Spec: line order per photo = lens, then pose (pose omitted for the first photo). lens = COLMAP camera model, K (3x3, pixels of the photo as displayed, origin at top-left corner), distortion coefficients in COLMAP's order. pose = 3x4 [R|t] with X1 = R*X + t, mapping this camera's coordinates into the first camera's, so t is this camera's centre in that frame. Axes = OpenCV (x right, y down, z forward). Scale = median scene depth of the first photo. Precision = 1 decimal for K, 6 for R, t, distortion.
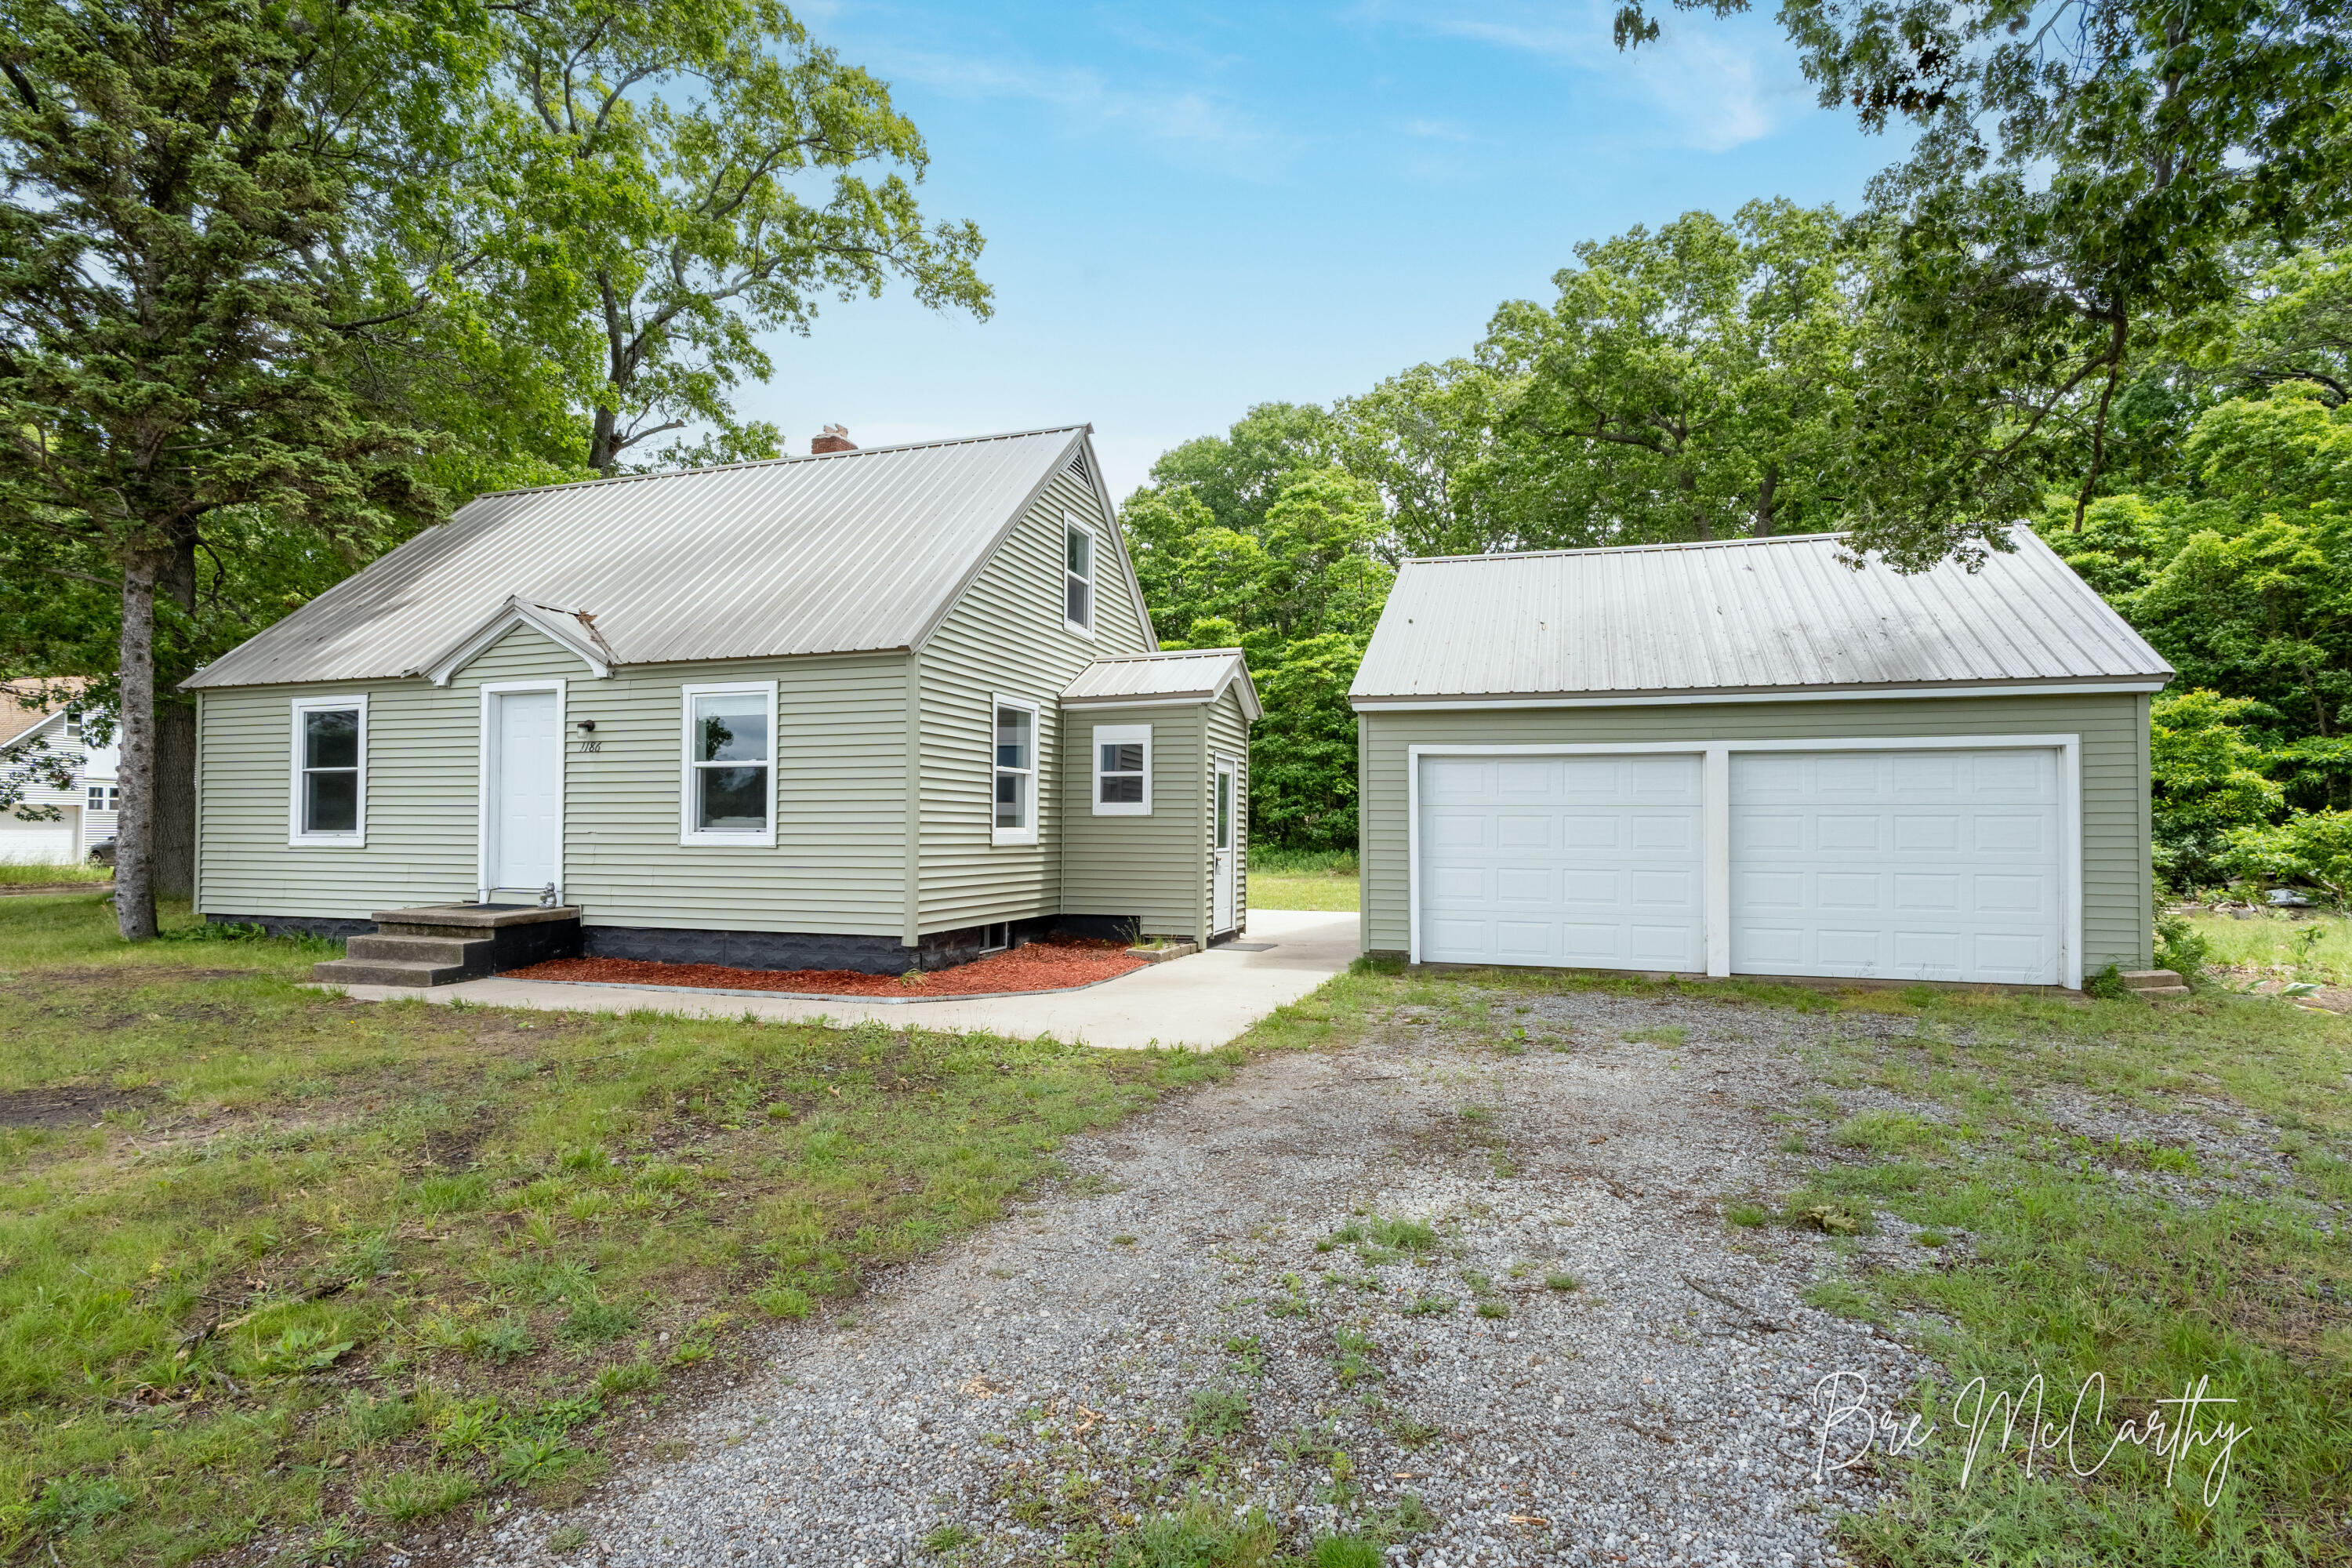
lens RADIAL K [[1158.4, 0, 1175.7], [0, 1158.4, 816.9], [0, 0, 1]] dist [0.001594, 0.000484]
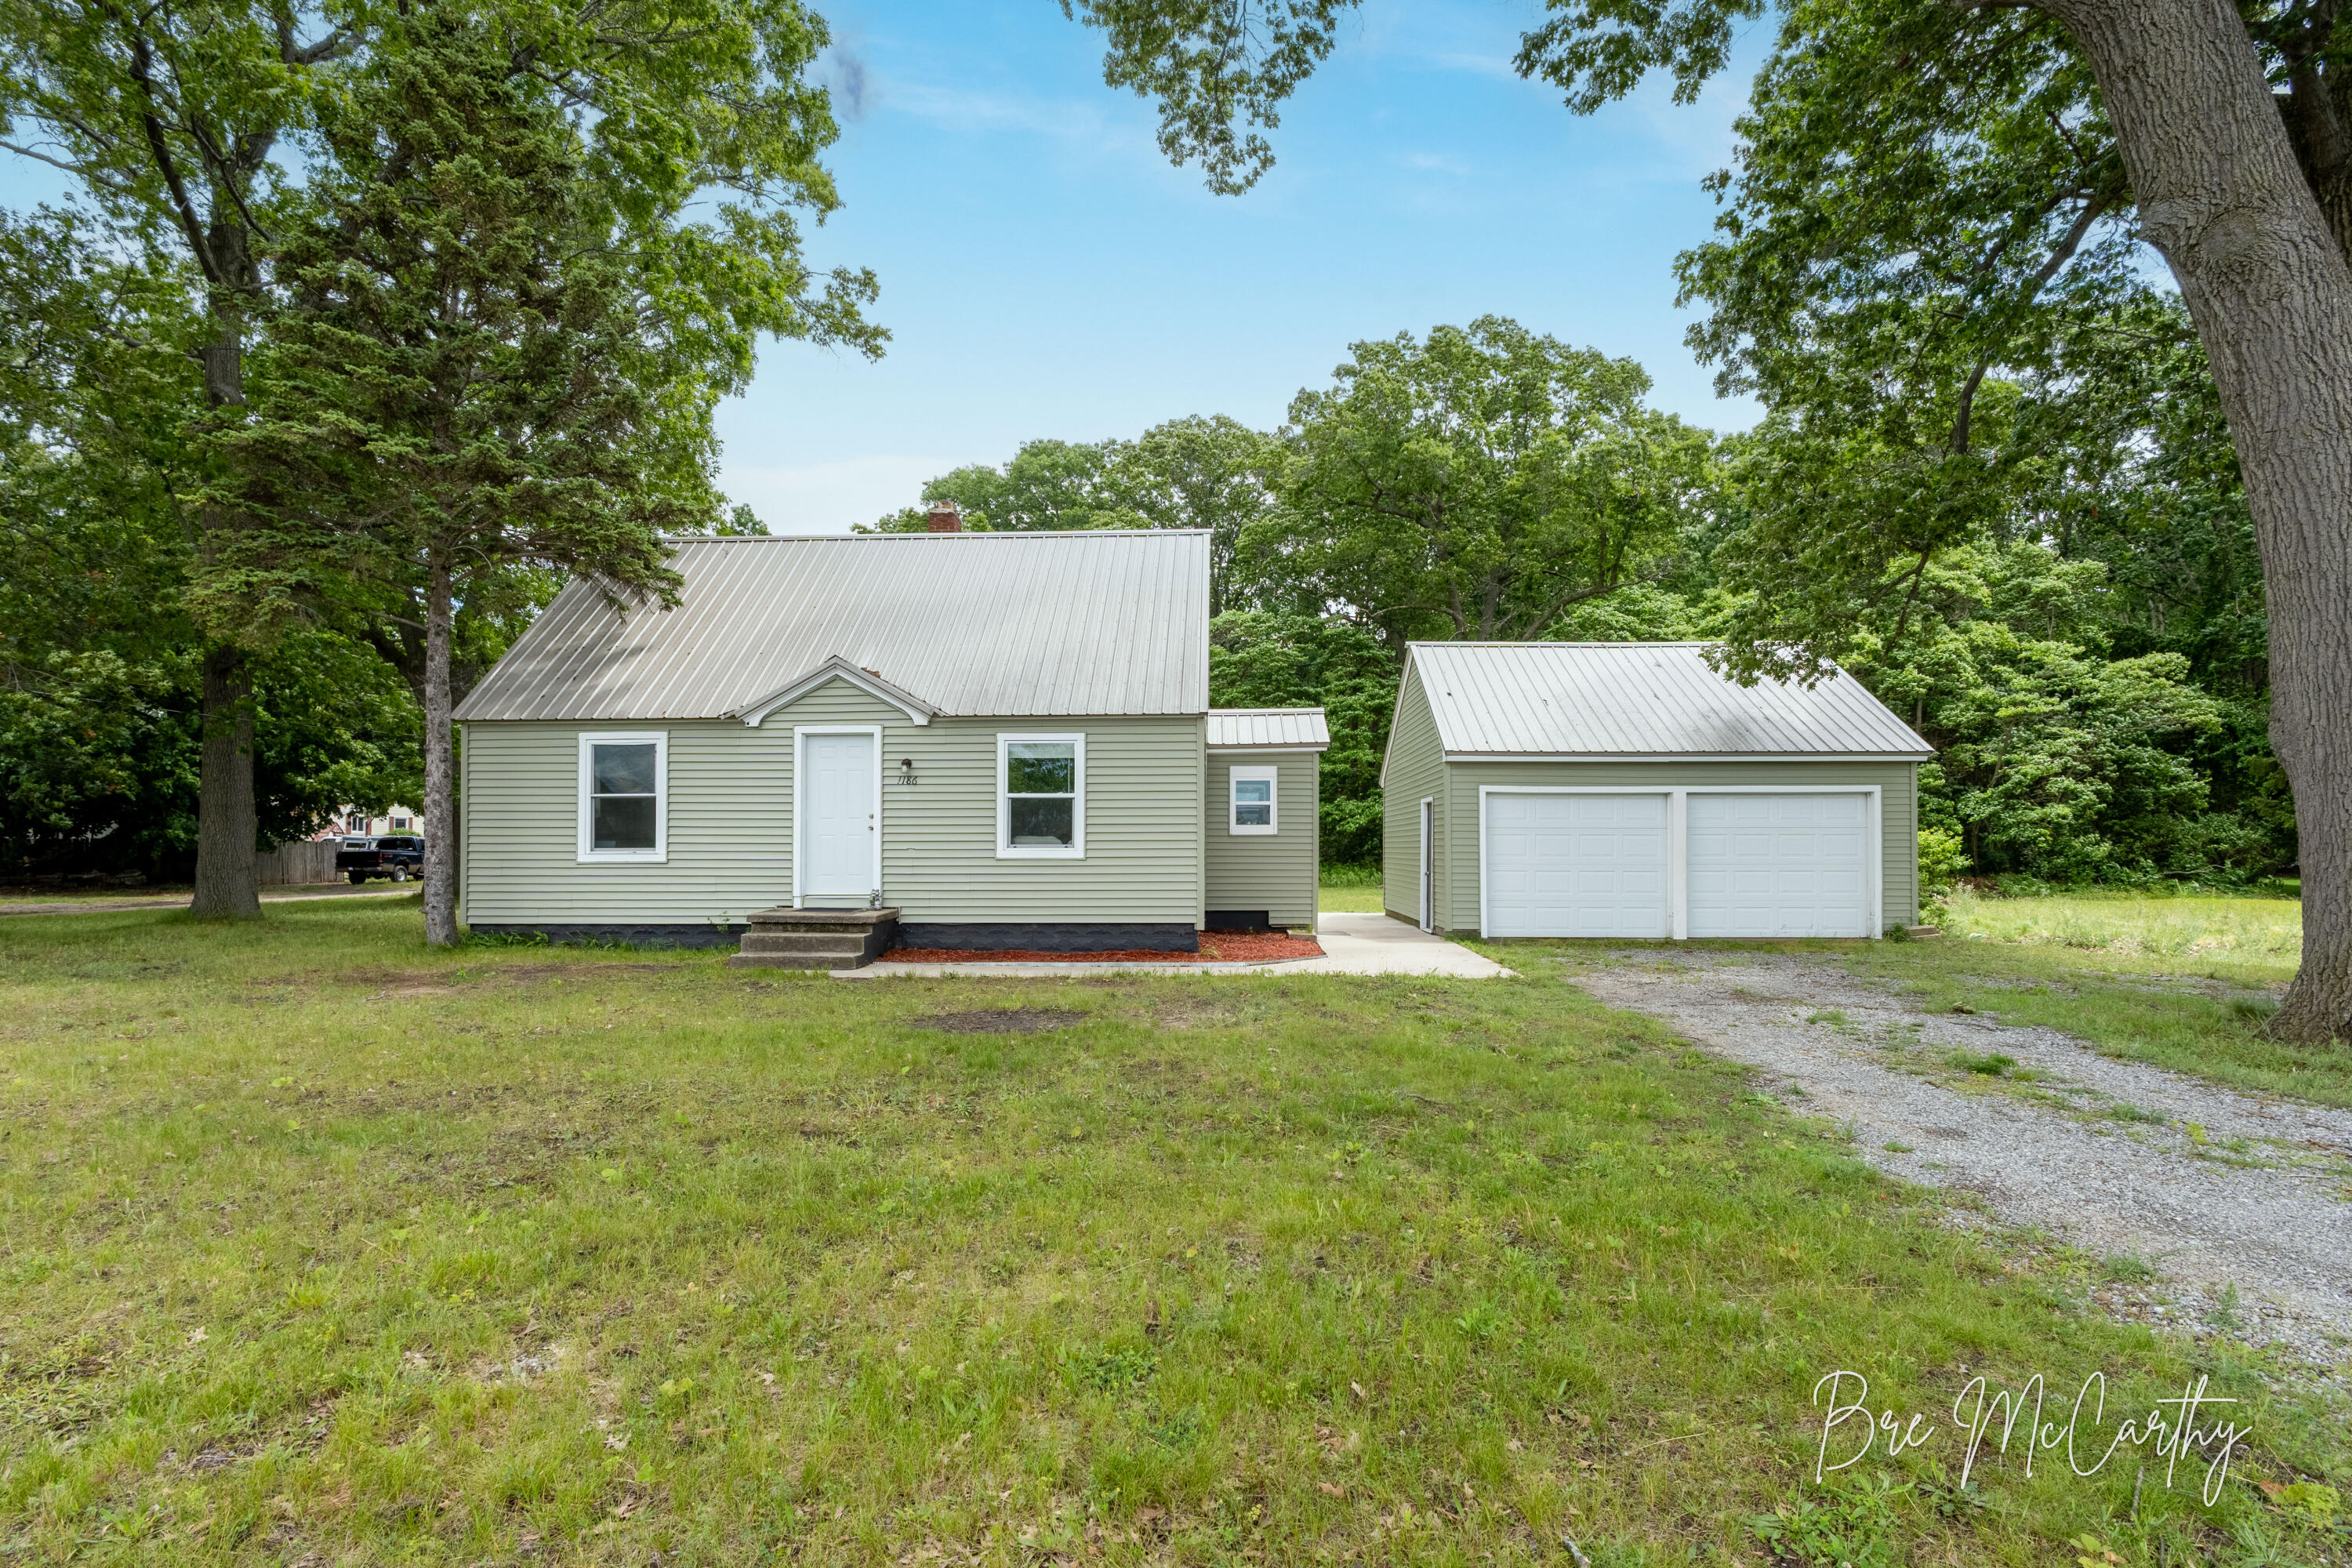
lens RADIAL K [[1162.2, 0, 1173.3], [0, 1162.2, 863.8], [0, 0, 1]] dist [0.002455, 0.000261]
pose [[0.961019, -0.008018, 0.276366, -0.534568], [0.000732, 0.999650, 0.026454, -0.003226], [-0.276481, -0.025221, 0.960688, -0.264831]]
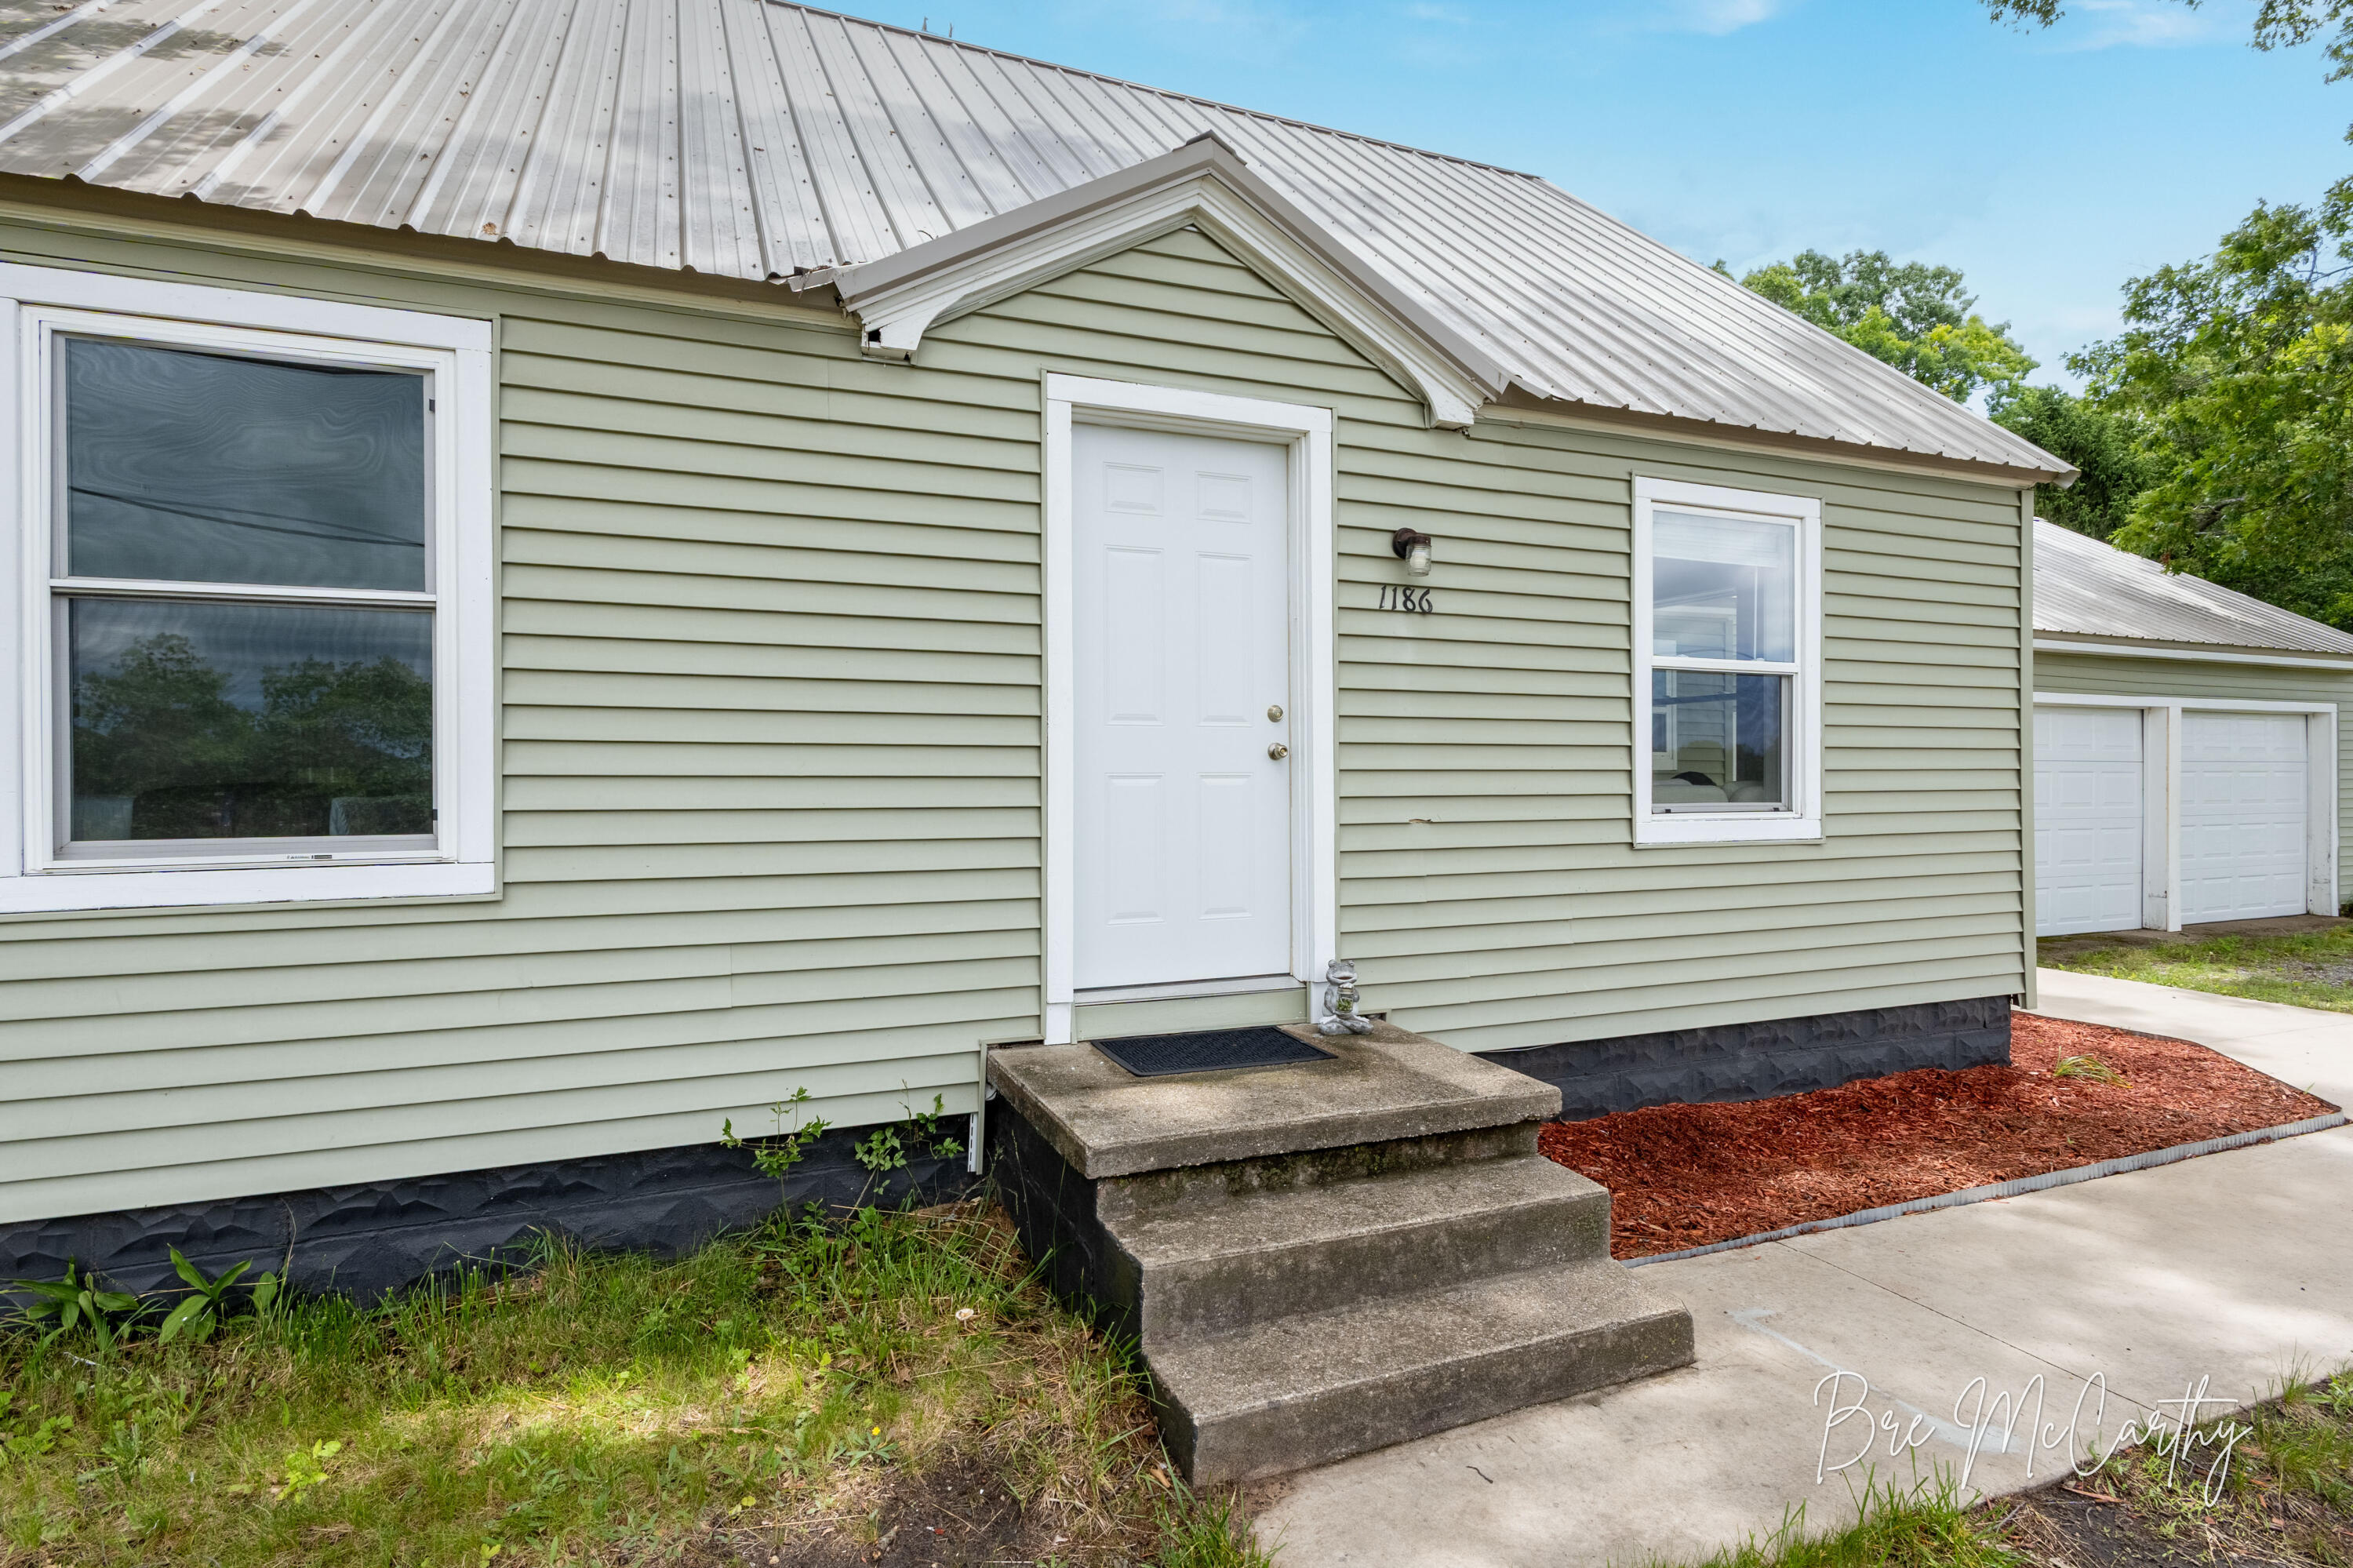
lens RADIAL K [[1200.3, 0, 1176.5], [0, 1200.3, 784.0], [0, 0, 1]] dist [0.003215, 0.000764]
pose [[0.749820, -0.009124, 0.661579, -0.766145], [-0.005130, 0.999795, 0.019602, -0.005845], [-0.661622, -0.018092, 0.749620, 0.692865]]
